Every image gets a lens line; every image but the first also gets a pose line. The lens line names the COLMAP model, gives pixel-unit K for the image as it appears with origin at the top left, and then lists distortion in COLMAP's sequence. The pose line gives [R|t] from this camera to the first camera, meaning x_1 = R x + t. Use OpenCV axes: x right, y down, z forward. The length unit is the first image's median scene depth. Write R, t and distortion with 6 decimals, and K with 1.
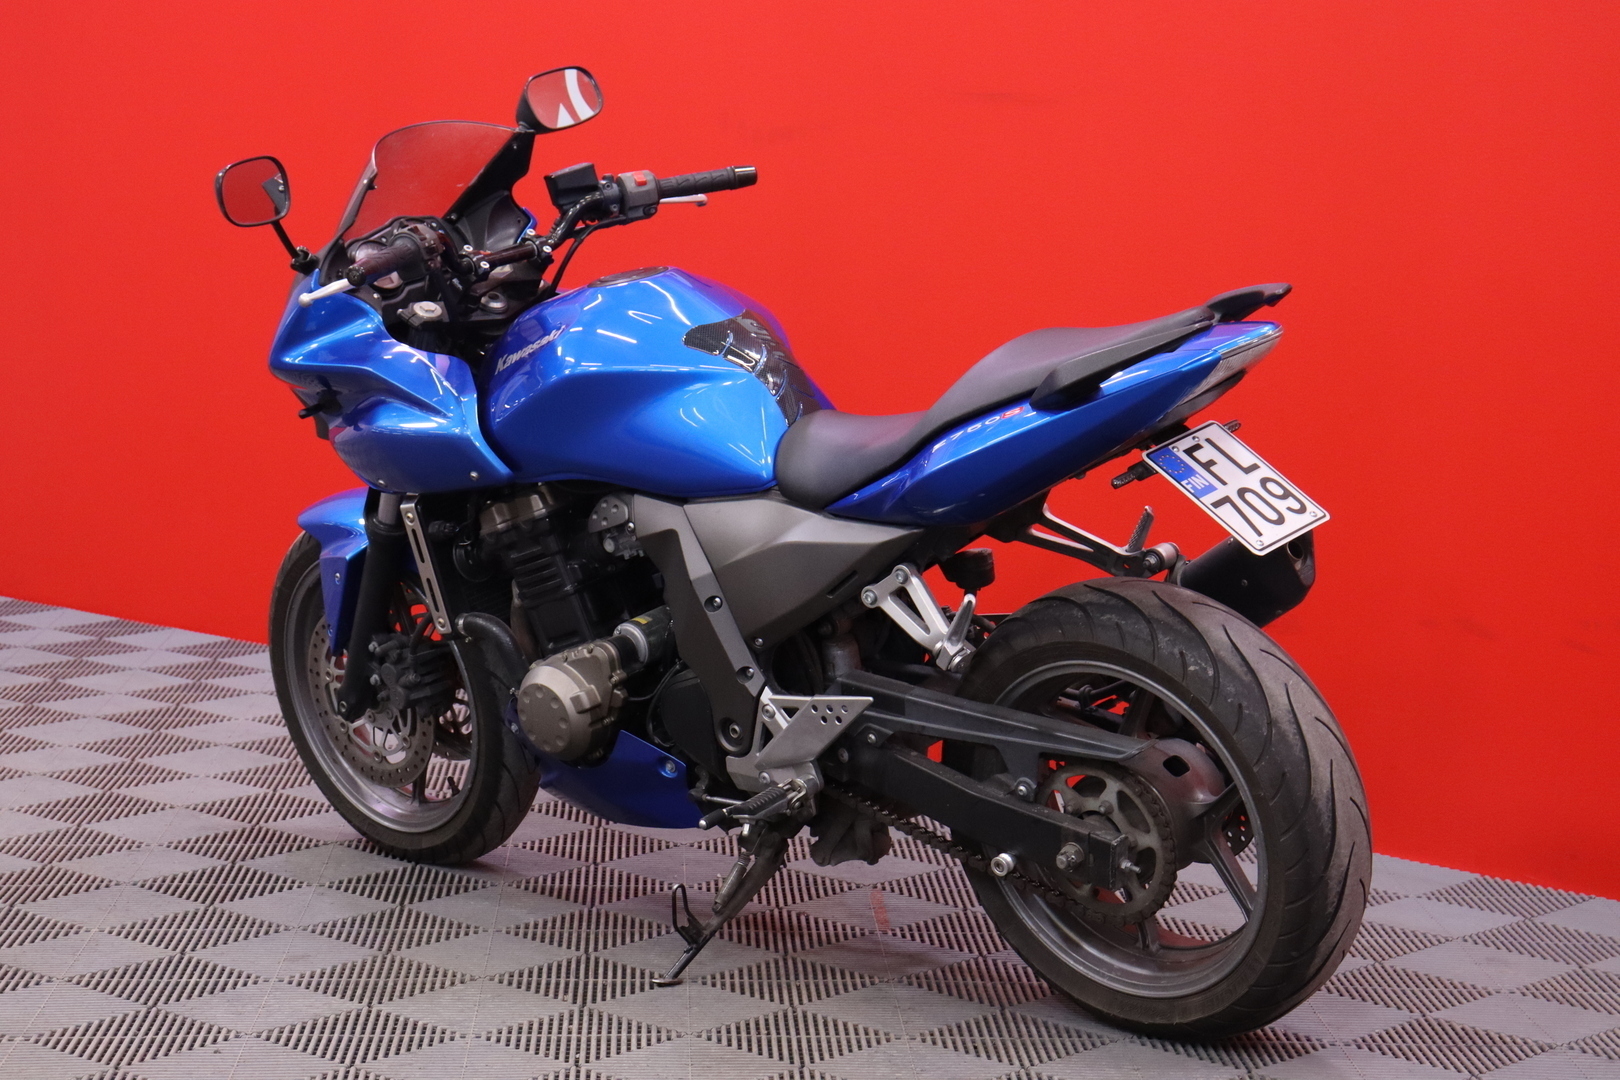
lens RADIAL K [[3453.4, 0, 759.4], [0, 3453.4, 541.2], [0, 0, 1]] dist [0.284561, 0.006545]
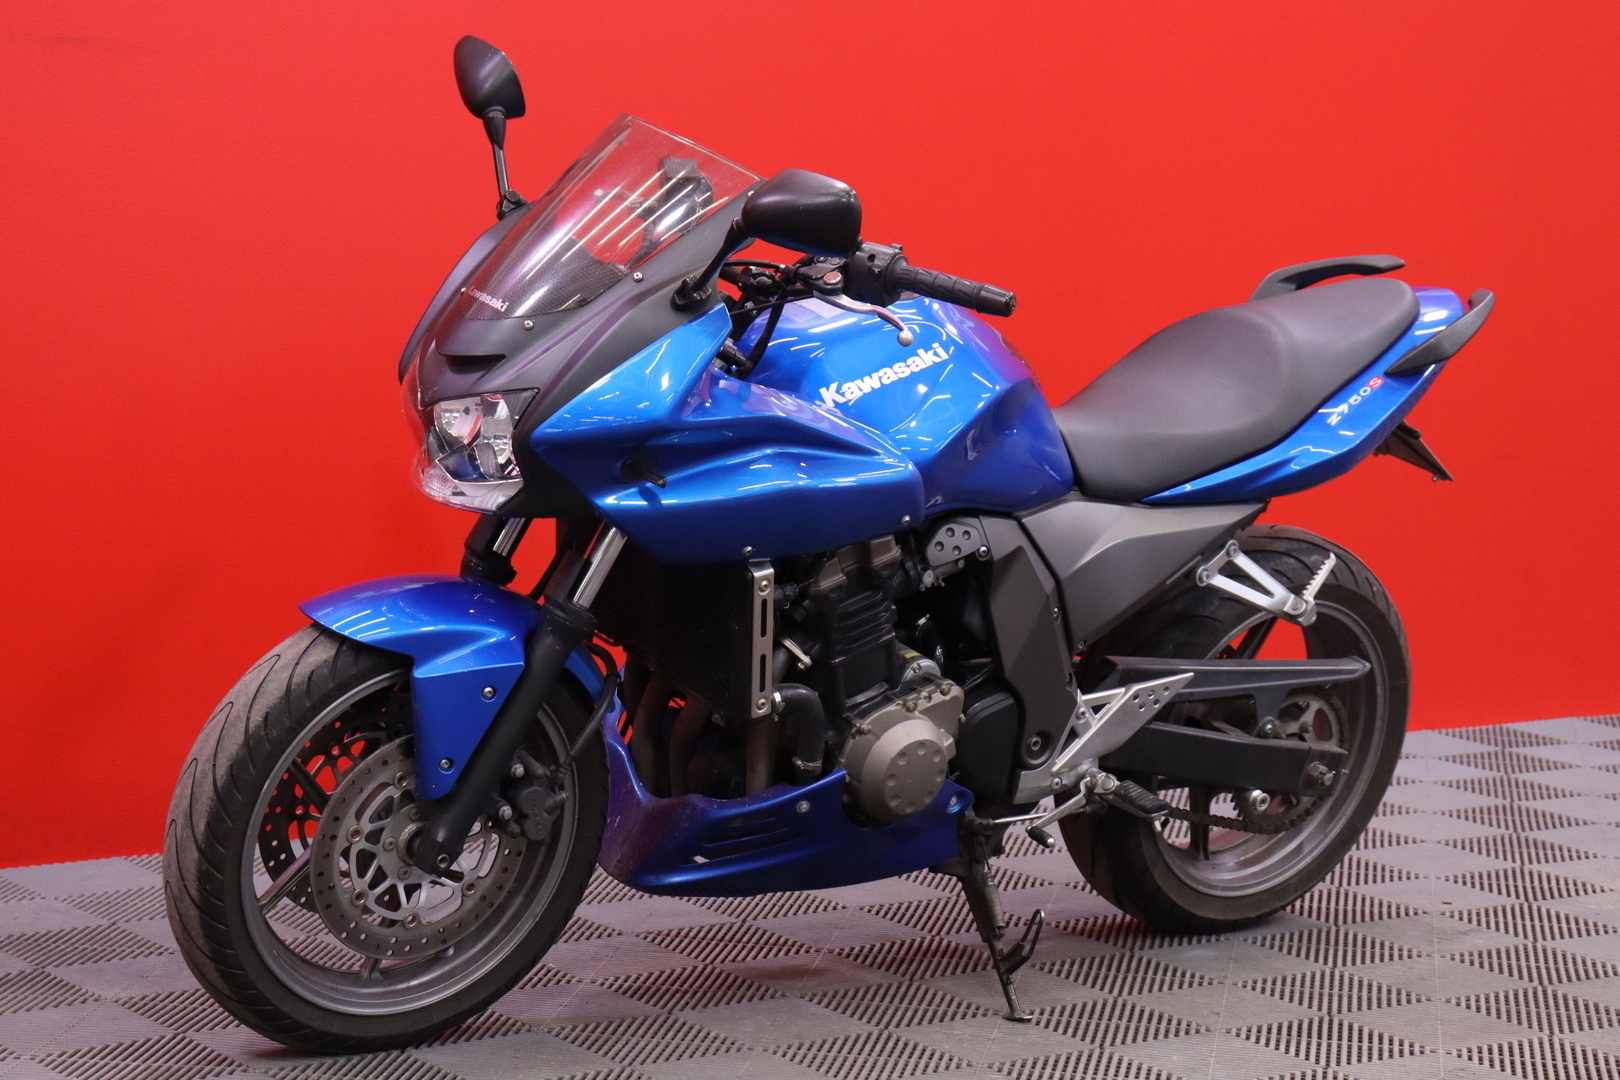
lens RADIAL K [[3796.4, 0, 810.0], [0, 3796.4, 540.0], [0, 0, 1]] dist [0.328668, 0.139408]
pose [[0.185235, -0.124871, 0.974728, -1.004387], [0.089597, 0.989908, 0.109788, -0.119084], [-0.978601, 0.066996, 0.194554, 0.807306]]
